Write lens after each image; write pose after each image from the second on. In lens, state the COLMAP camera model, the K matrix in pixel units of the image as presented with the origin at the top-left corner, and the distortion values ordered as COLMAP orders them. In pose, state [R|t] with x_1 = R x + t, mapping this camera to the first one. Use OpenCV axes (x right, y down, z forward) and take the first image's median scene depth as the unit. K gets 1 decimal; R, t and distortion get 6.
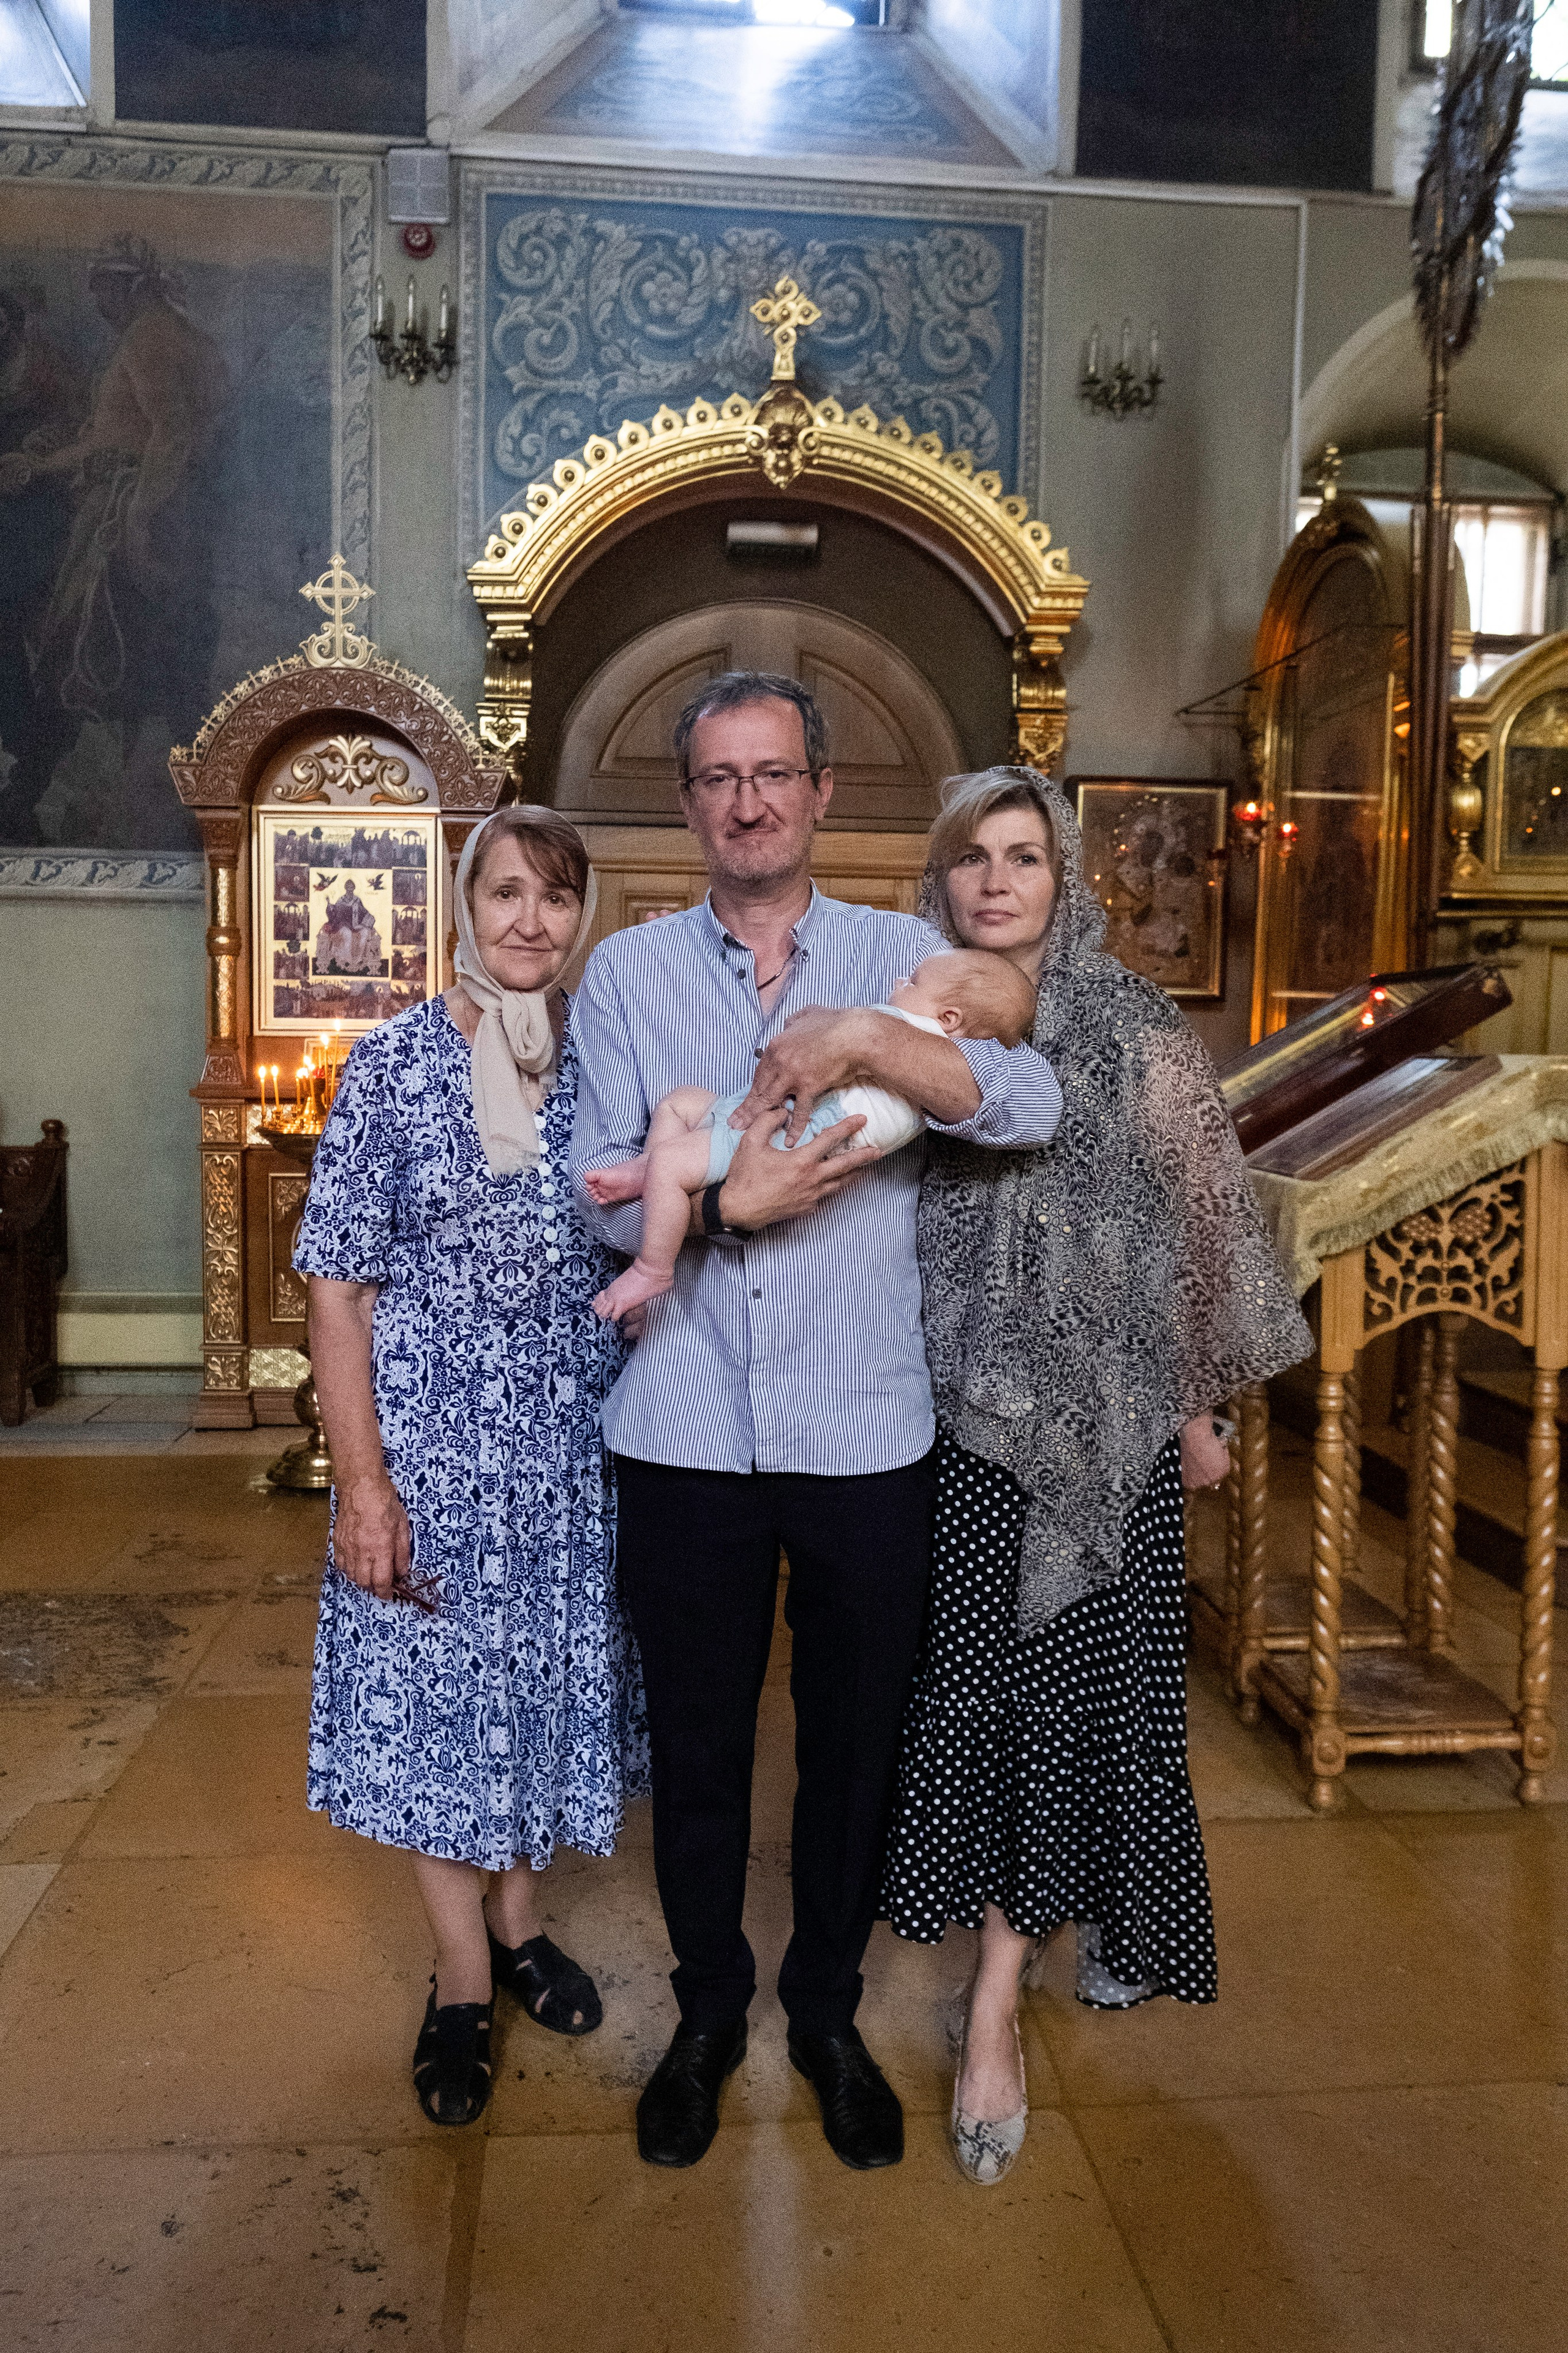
lens RADIAL K [[1656.8, 0, 719.4], [0, 1656.8, 1197.9], [0, 0, 1]] dist [0.002405, 0.013236]
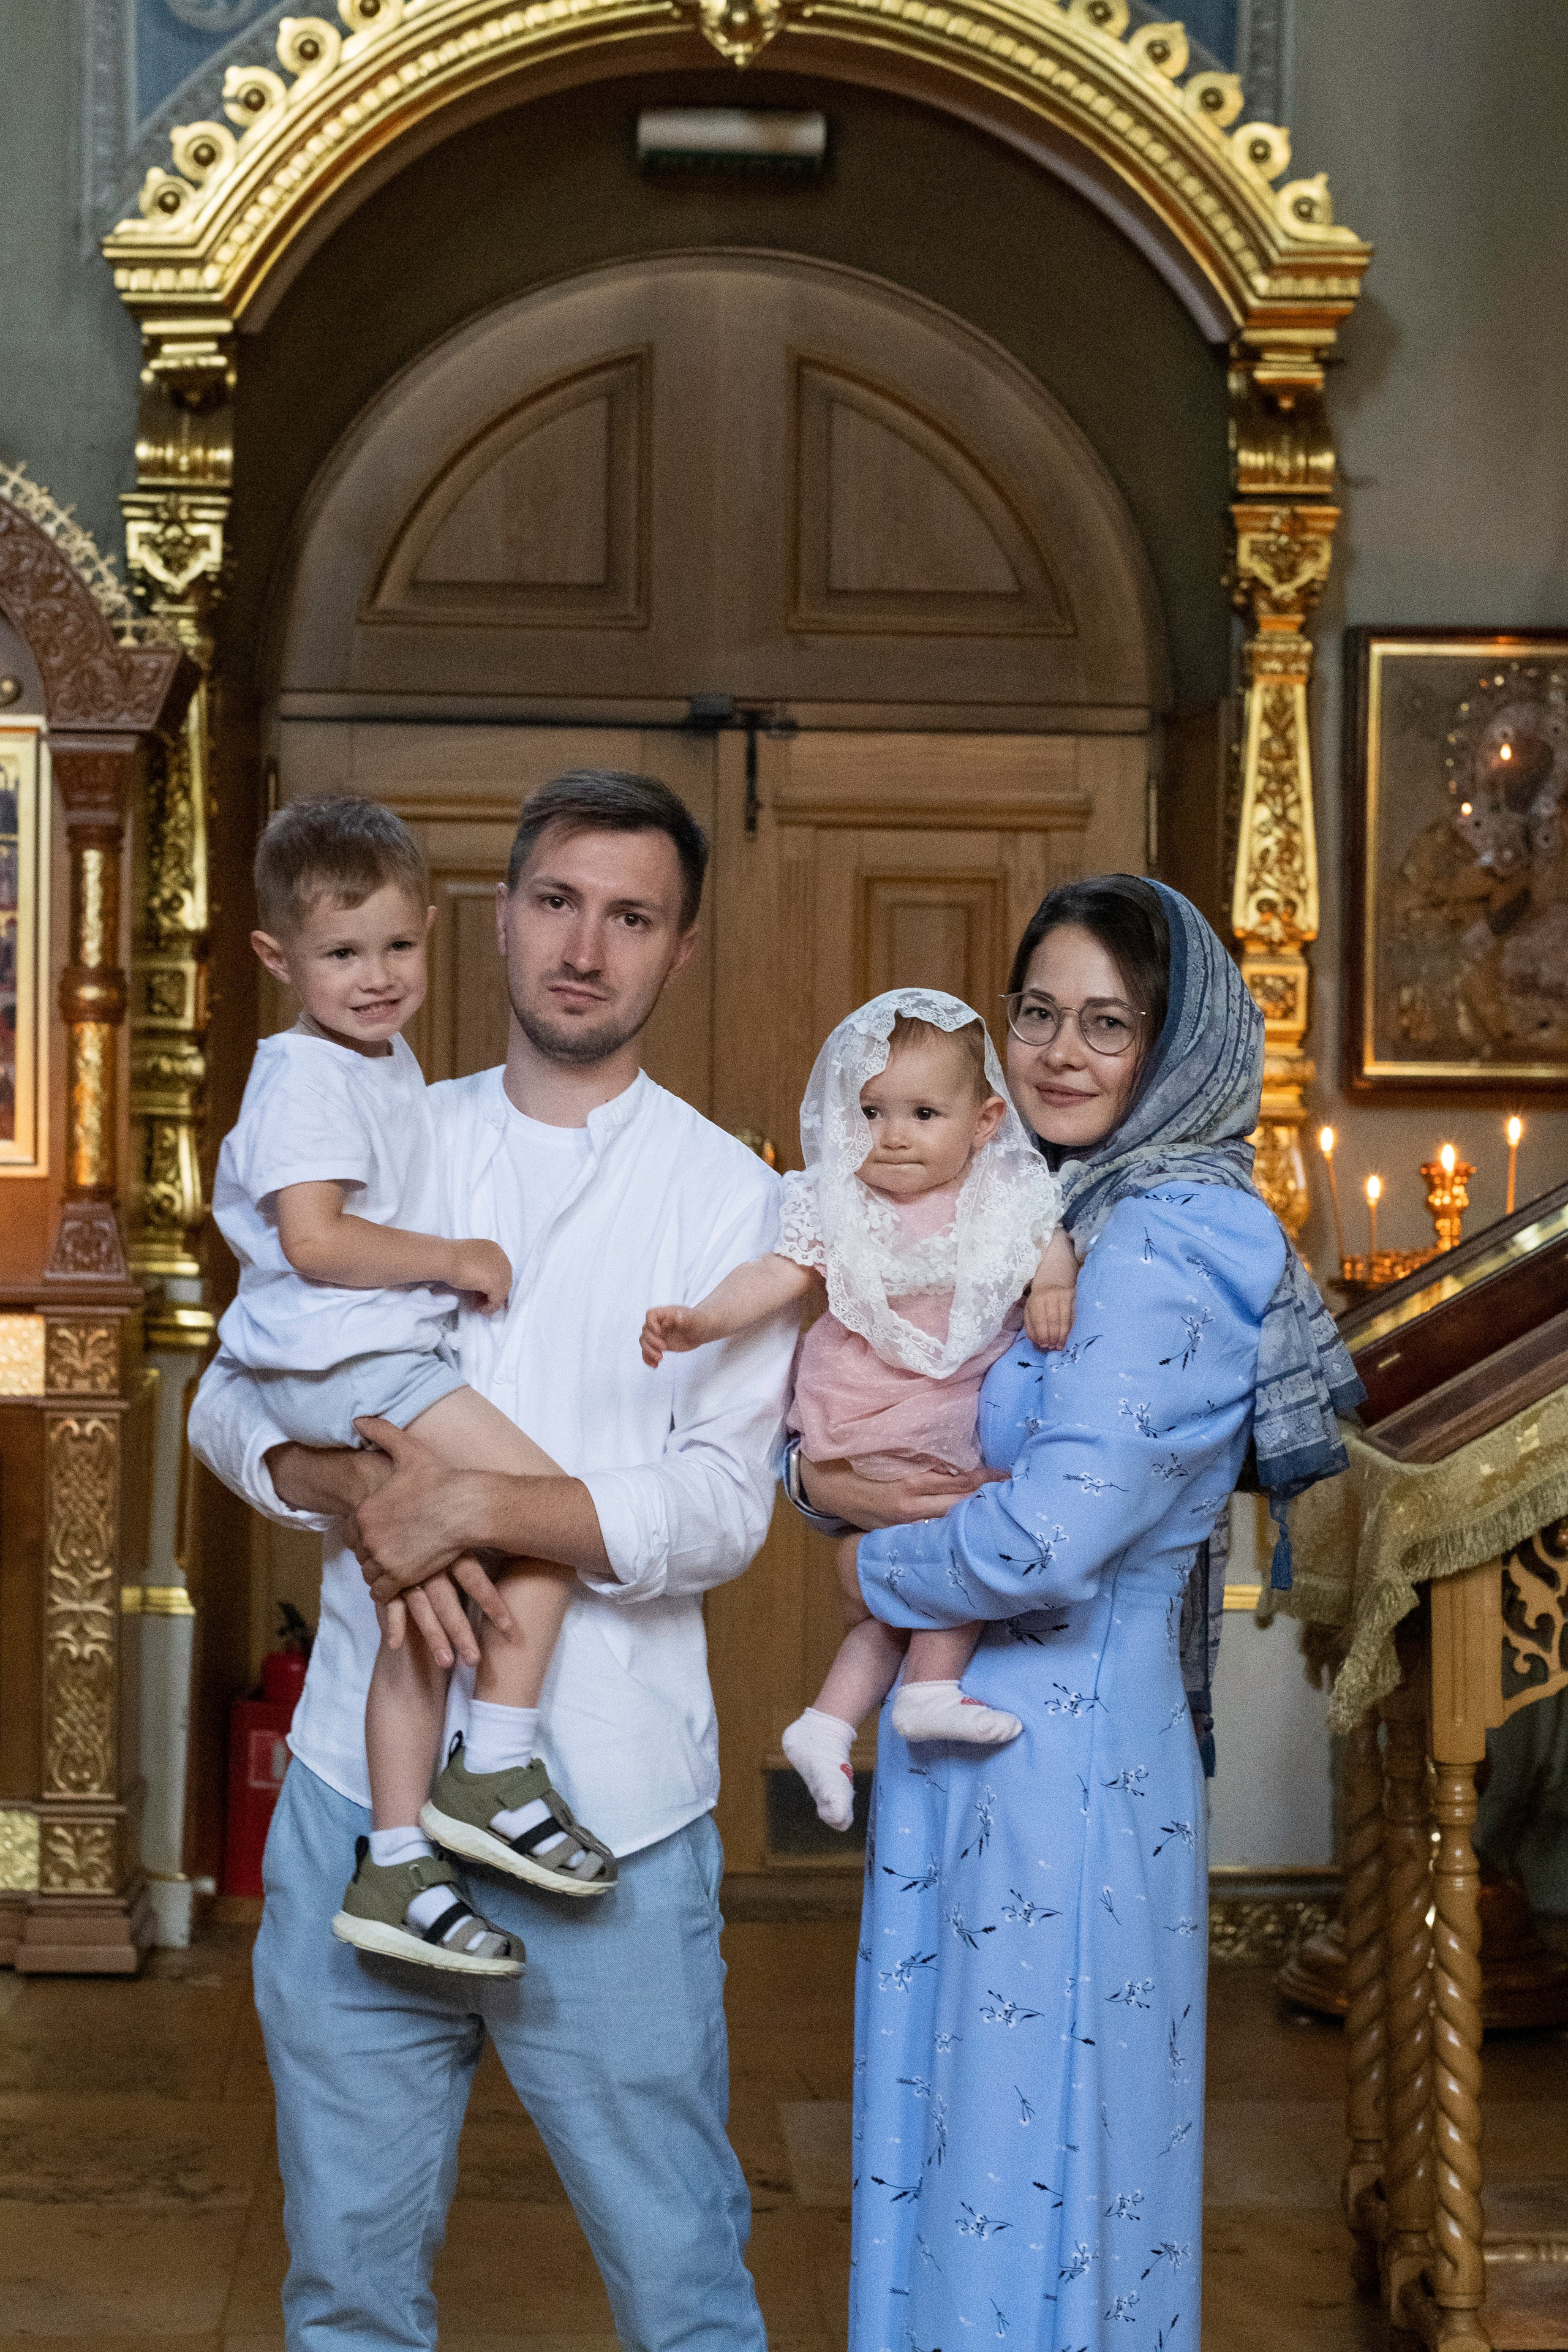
lens RADIAL K [[5027.3, 0, 665.8], [0, 5027.3, 1241.4], [0, 0, 1]] dist [0.032472, 0.000000]
pose [[0.999514, -0.002093, -0.031099, 0.060747], [0.000370, 0.998468, -0.055325, 0.003962], [0.031167, 0.055286, 0.997984, -0.469257]]
